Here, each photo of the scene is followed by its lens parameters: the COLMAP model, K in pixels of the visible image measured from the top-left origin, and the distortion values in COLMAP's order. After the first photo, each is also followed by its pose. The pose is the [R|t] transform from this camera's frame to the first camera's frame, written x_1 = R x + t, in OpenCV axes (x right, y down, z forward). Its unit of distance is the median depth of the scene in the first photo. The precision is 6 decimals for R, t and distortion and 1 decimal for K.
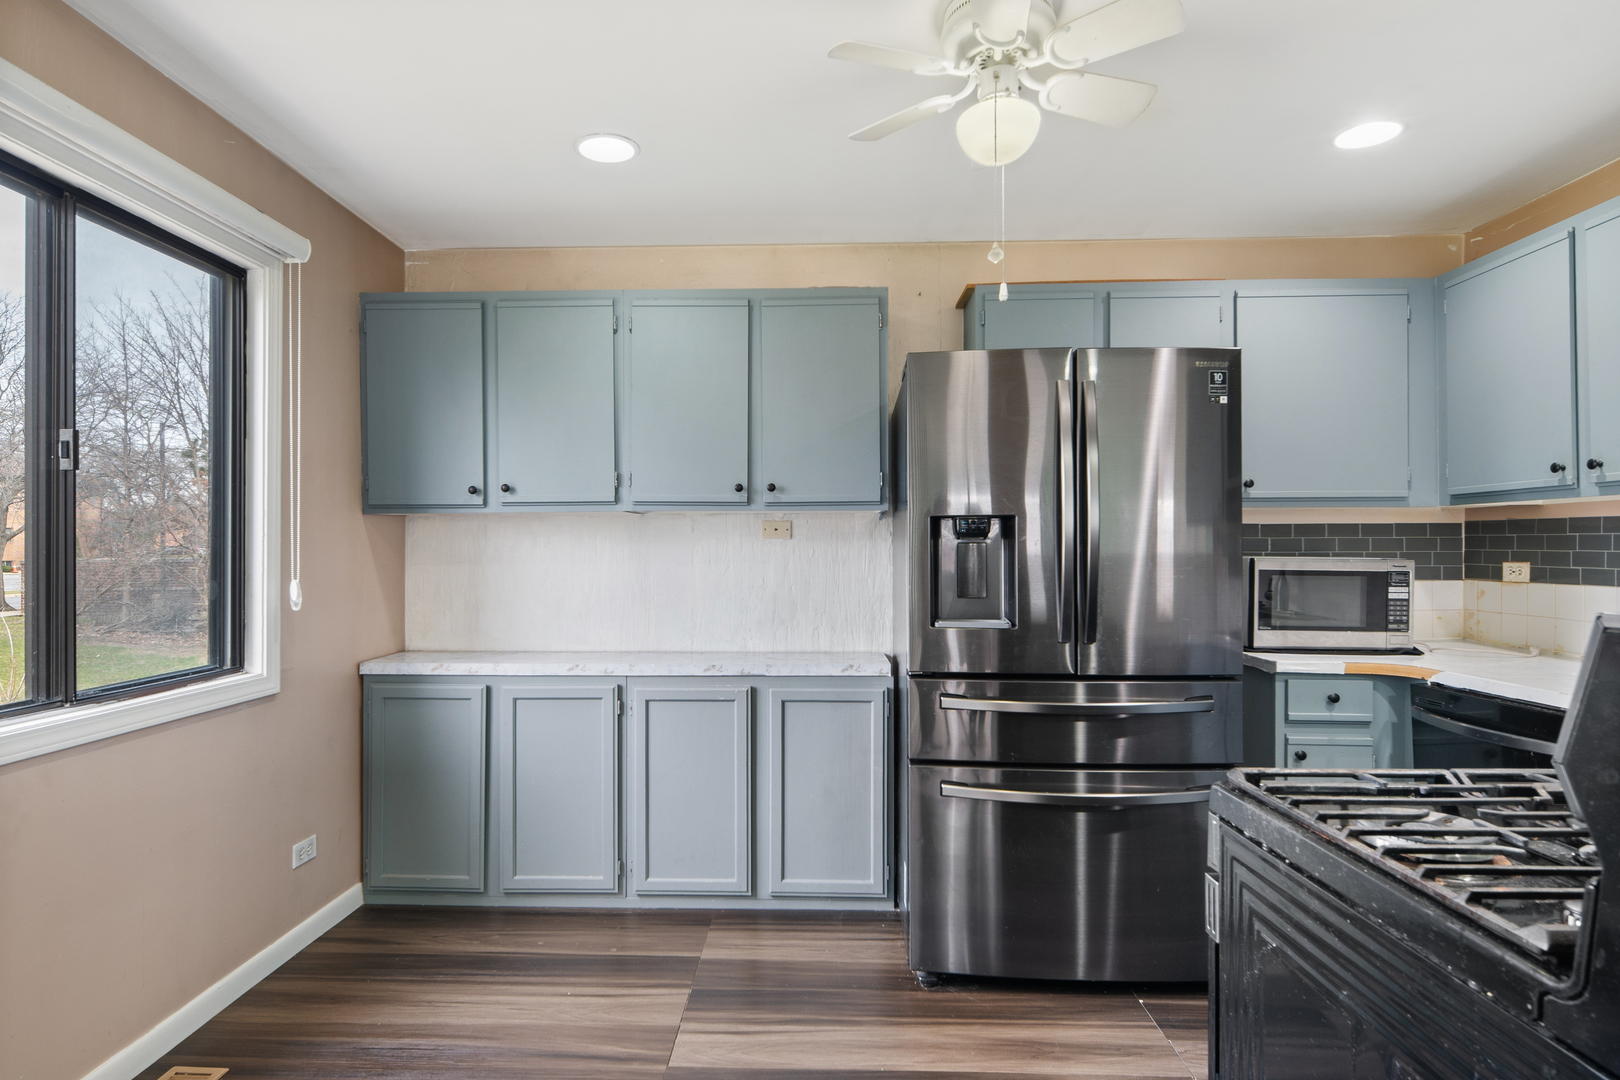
lens RADIAL K [[872.3, 0, 817.5], [0, 872.3, 549.1], [0, 0, 1]] dist [0.019357, -0.015556]
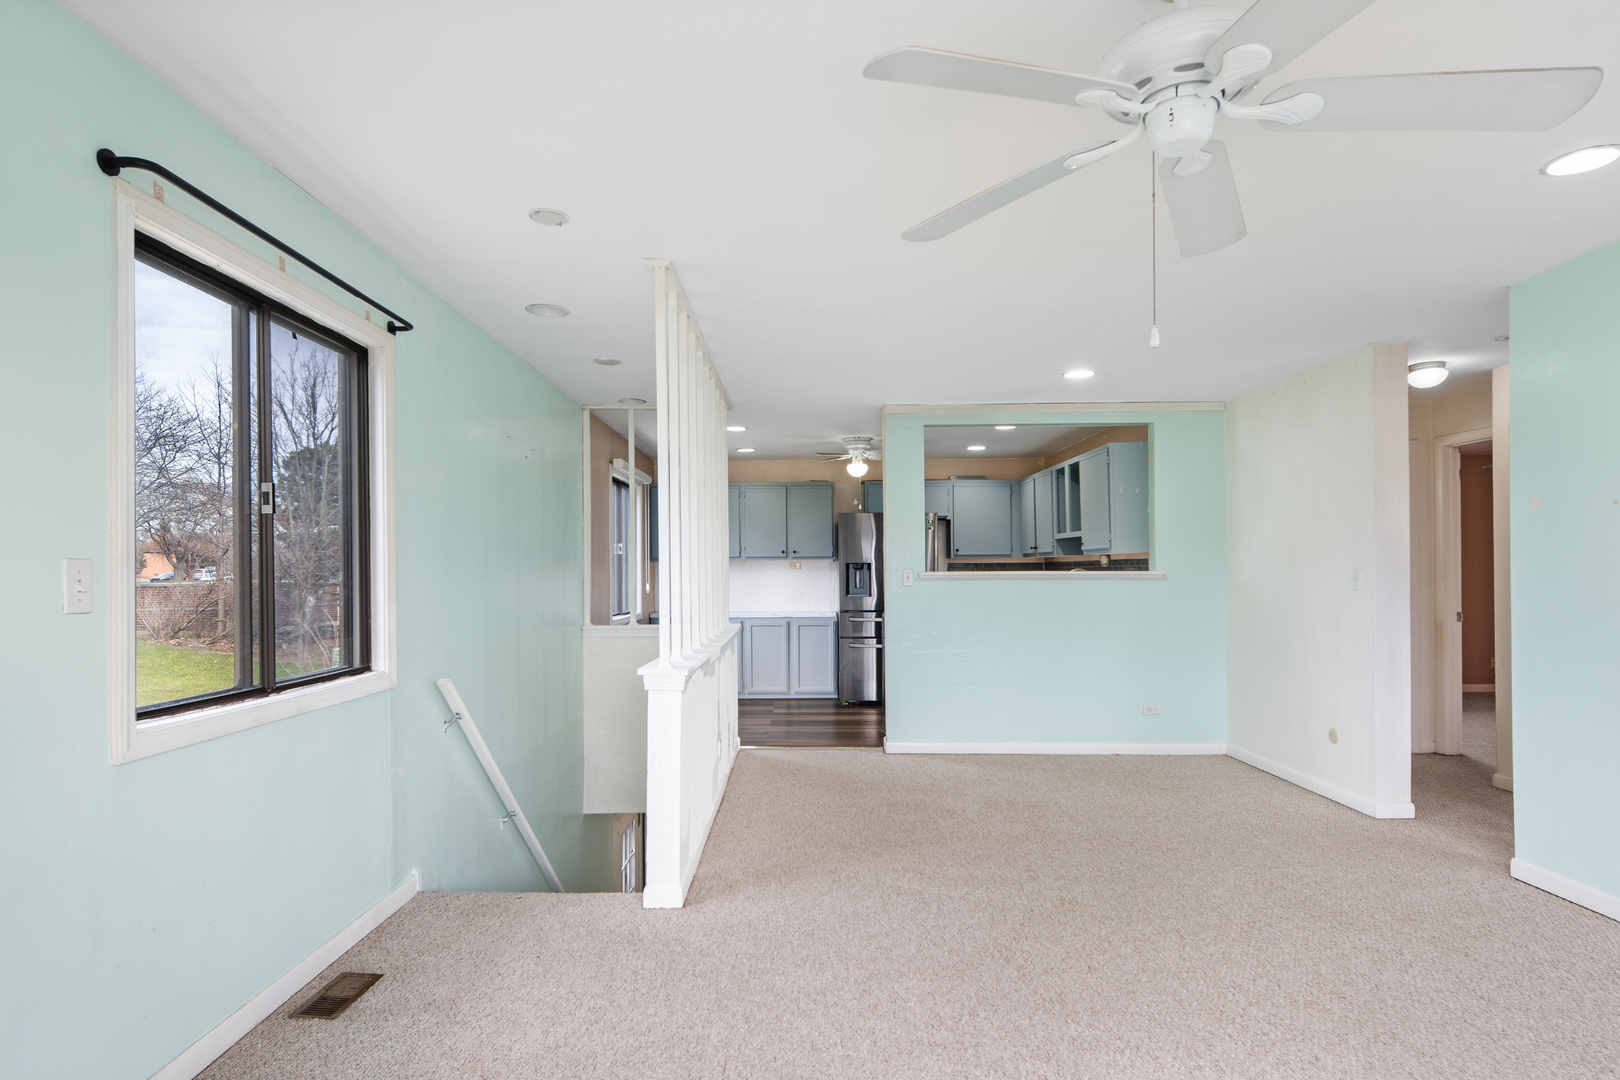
lens RADIAL K [[872.3, 0, 798.2], [0, 872.3, 571.0], [0, 0, 1]] dist [0.019357, -0.015556]
pose [[0.999056, -0.005480, -0.043104, 0.082764], [0.005601, 0.999981, 0.002677, -0.015146], [0.043089, -0.002916, 0.999067, -1.863157]]
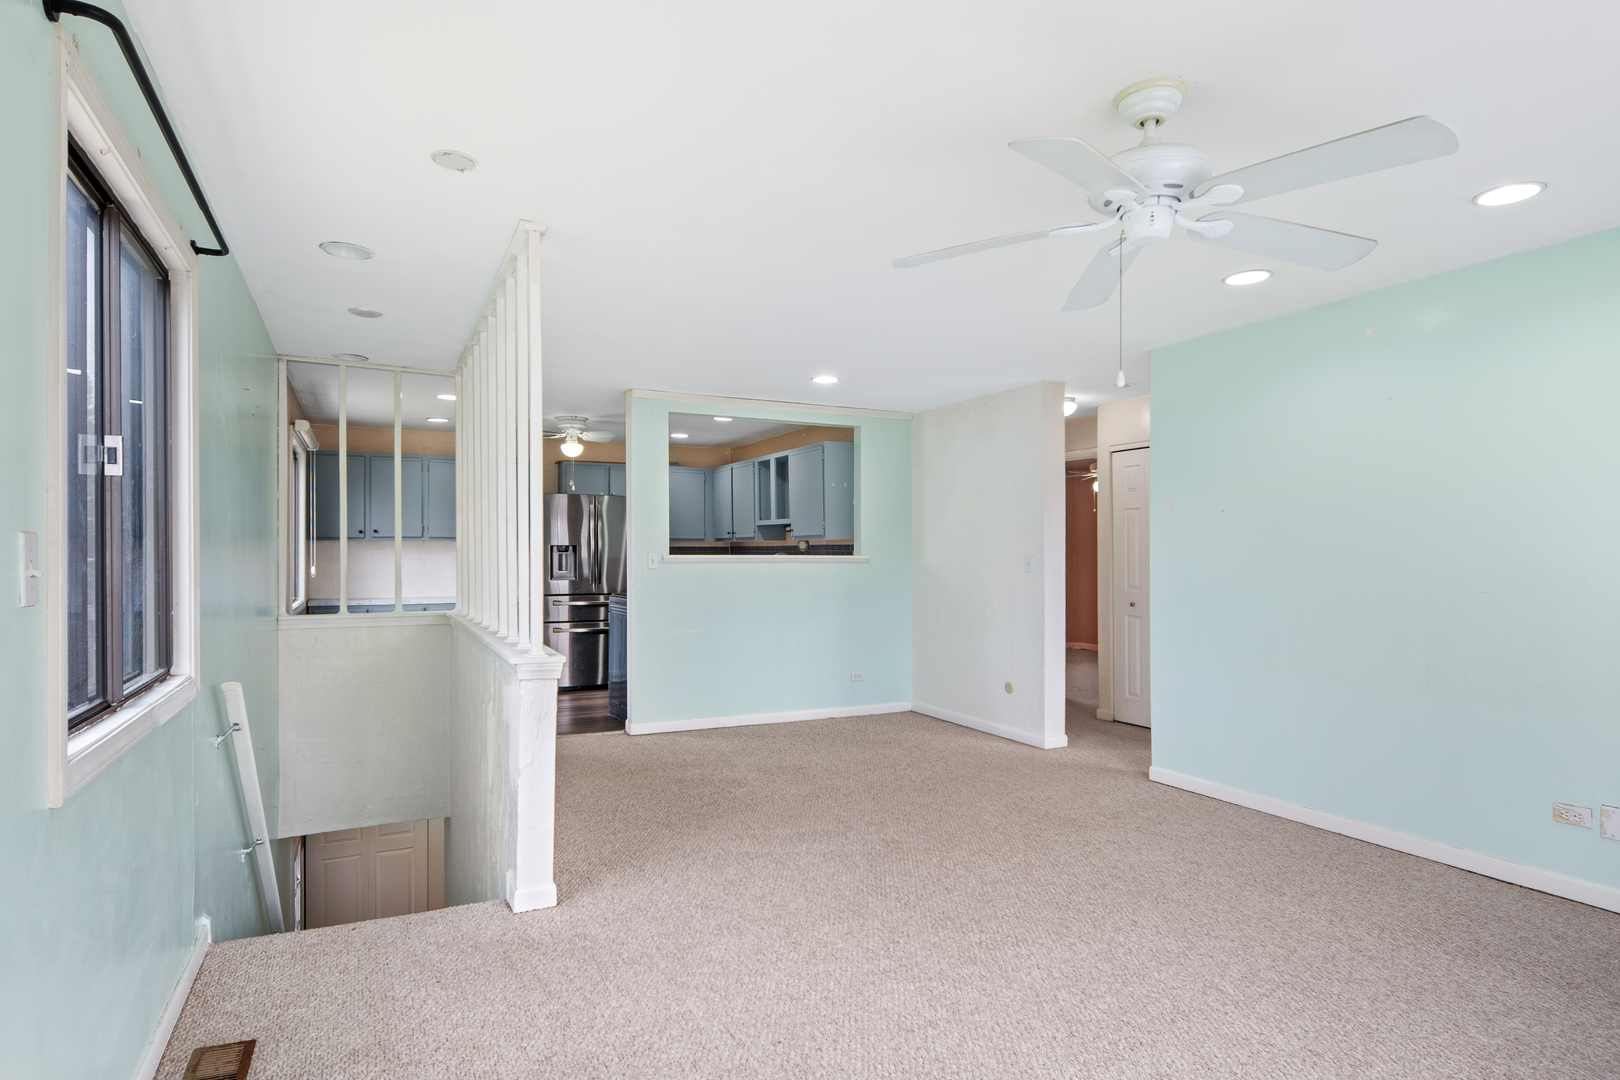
lens RADIAL K [[872.3, 0, 805.1], [0, 872.3, 551.4], [0, 0, 1]] dist [0.019357, -0.015556]
pose [[0.909794, 0.003293, 0.415047, -0.280160], [-0.003867, 0.999992, 0.000544, -0.016570], [-0.415042, -0.002100, 0.909800, -1.851403]]
